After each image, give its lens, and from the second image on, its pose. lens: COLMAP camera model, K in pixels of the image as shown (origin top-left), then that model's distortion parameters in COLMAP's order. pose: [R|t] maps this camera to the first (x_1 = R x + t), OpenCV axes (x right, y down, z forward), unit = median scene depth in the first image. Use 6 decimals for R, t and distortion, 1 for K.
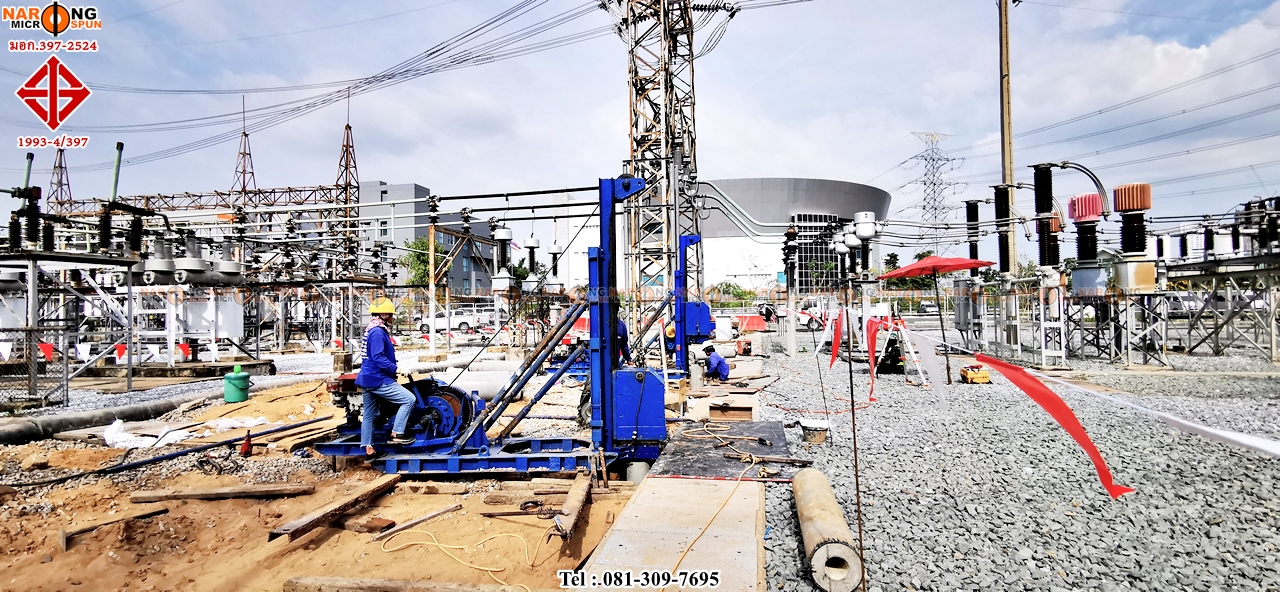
lens RADIAL K [[595.6, 0, 645.5], [0, 595.6, 295.1], [0, 0, 1]] dist [-0.003300, 0.023375]
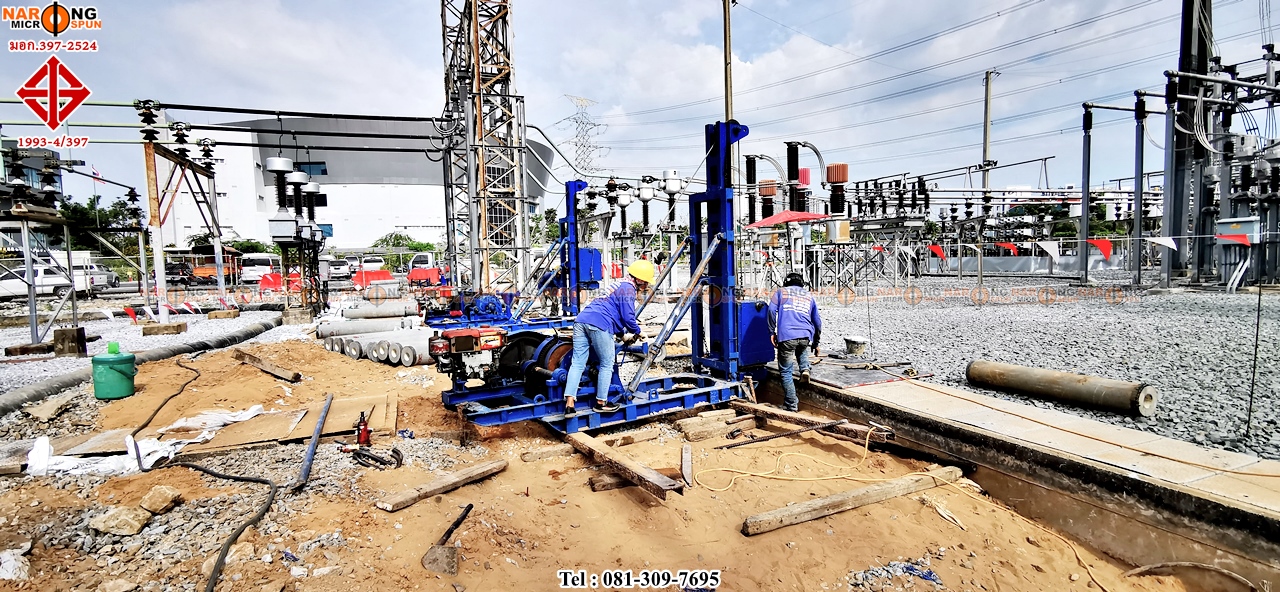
lens RADIAL K [[595.4, 0, 651.9], [0, 595.4, 298.9], [0, 0, 1]] dist [0.001249, -0.000274]
pose [[0.826657, -0.048088, 0.560647, -0.325994], [0.000875, 0.996450, 0.084177, 0.009790], [-0.562705, -0.069095, 0.823765, 0.084635]]
